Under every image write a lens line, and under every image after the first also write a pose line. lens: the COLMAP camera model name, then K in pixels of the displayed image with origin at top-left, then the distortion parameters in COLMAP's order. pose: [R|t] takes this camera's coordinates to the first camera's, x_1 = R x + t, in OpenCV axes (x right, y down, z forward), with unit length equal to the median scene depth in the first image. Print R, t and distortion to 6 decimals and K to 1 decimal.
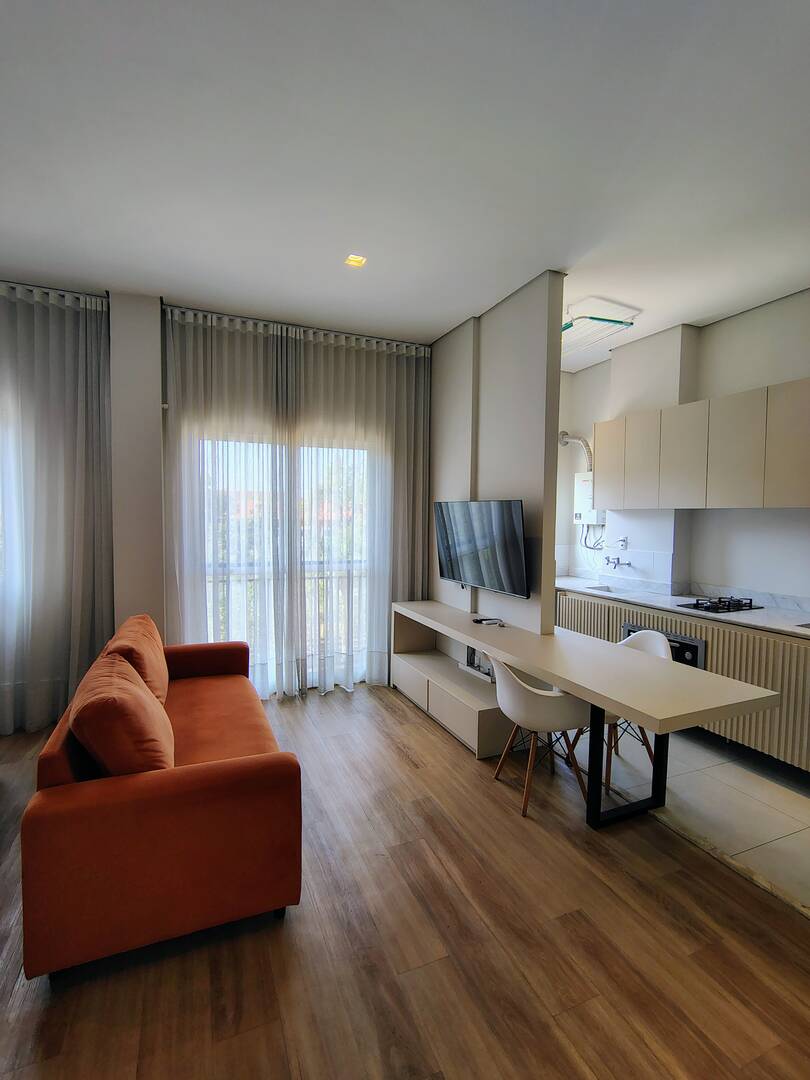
lens RADIAL K [[507.1, 0, 398.8], [0, 507.1, 540.9], [0, 0, 1]] dist [-0.013731, 0.009576]
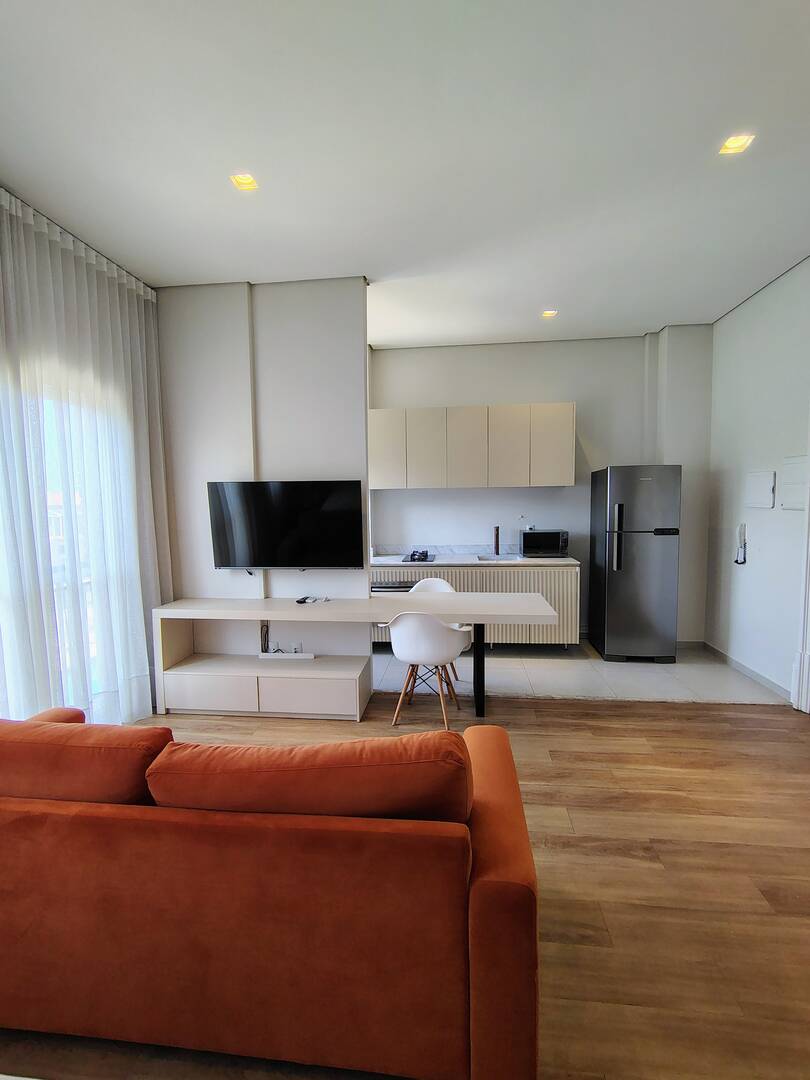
lens RADIAL K [[508.9, 0, 401.4], [0, 508.9, 542.9], [0, 0, 1]] dist [-0.001240, 0.000473]
pose [[0.494308, -0.092084, 0.864396, -0.630499], [0.064967, 0.995506, 0.068899, -0.014350], [-0.866856, 0.022100, 0.498069, 0.338880]]
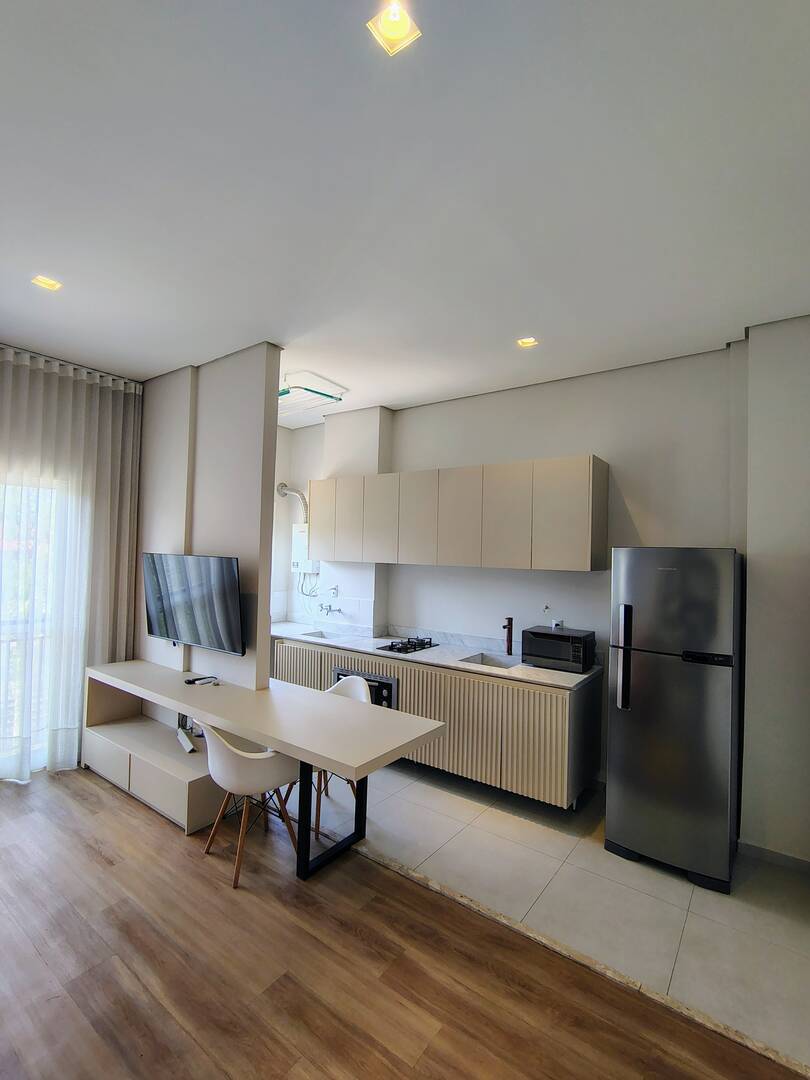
lens RADIAL K [[507.1, 0, 398.8], [0, 507.1, 540.9], [0, 0, 1]] dist [-0.013731, 0.009576]
pose [[0.863068, 0.023674, 0.504533, 0.009347], [0.008846, 0.998039, -0.061963, -0.044271], [-0.505011, 0.057941, 0.861166, -0.027781]]
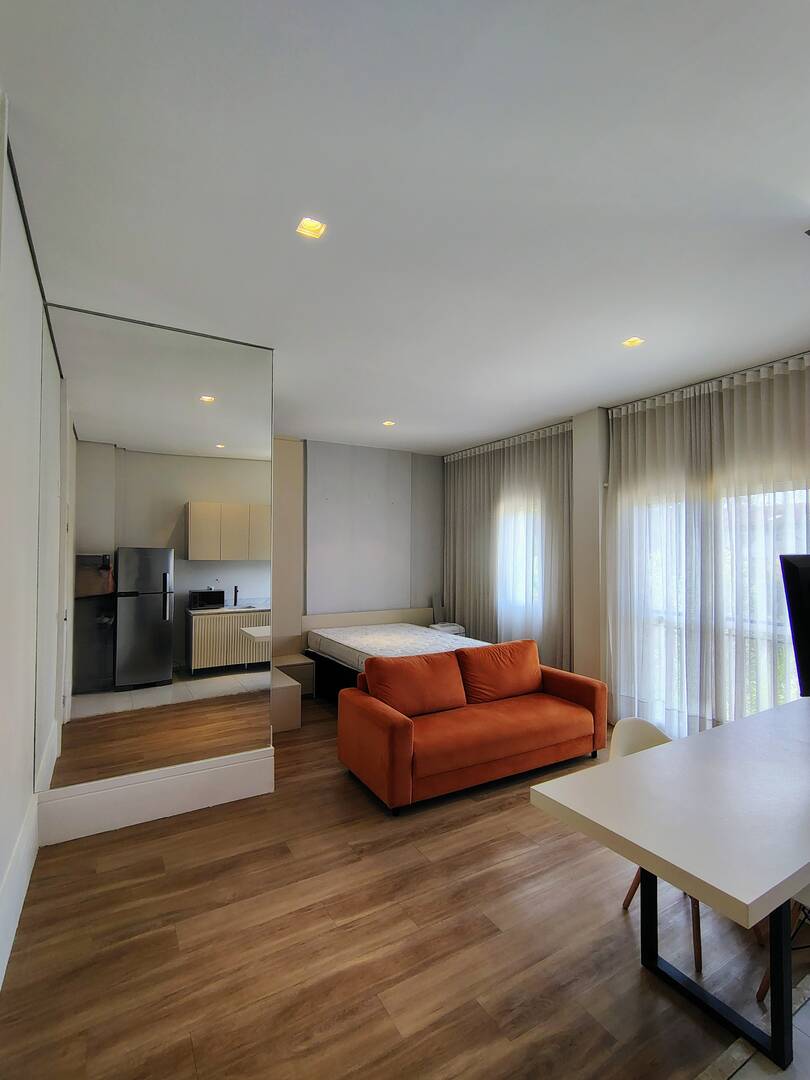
lens RADIAL K [[504.0, 0, 405.0], [0, 504.0, 540.0], [0, 0, 1]] dist [0.000515, 0.001273]
pose [[0.132778, -0.036864, -0.990460, 0.814517], [-0.051032, 0.997728, -0.043976, -0.038199], [0.989831, 0.056384, 0.130595, 0.332969]]
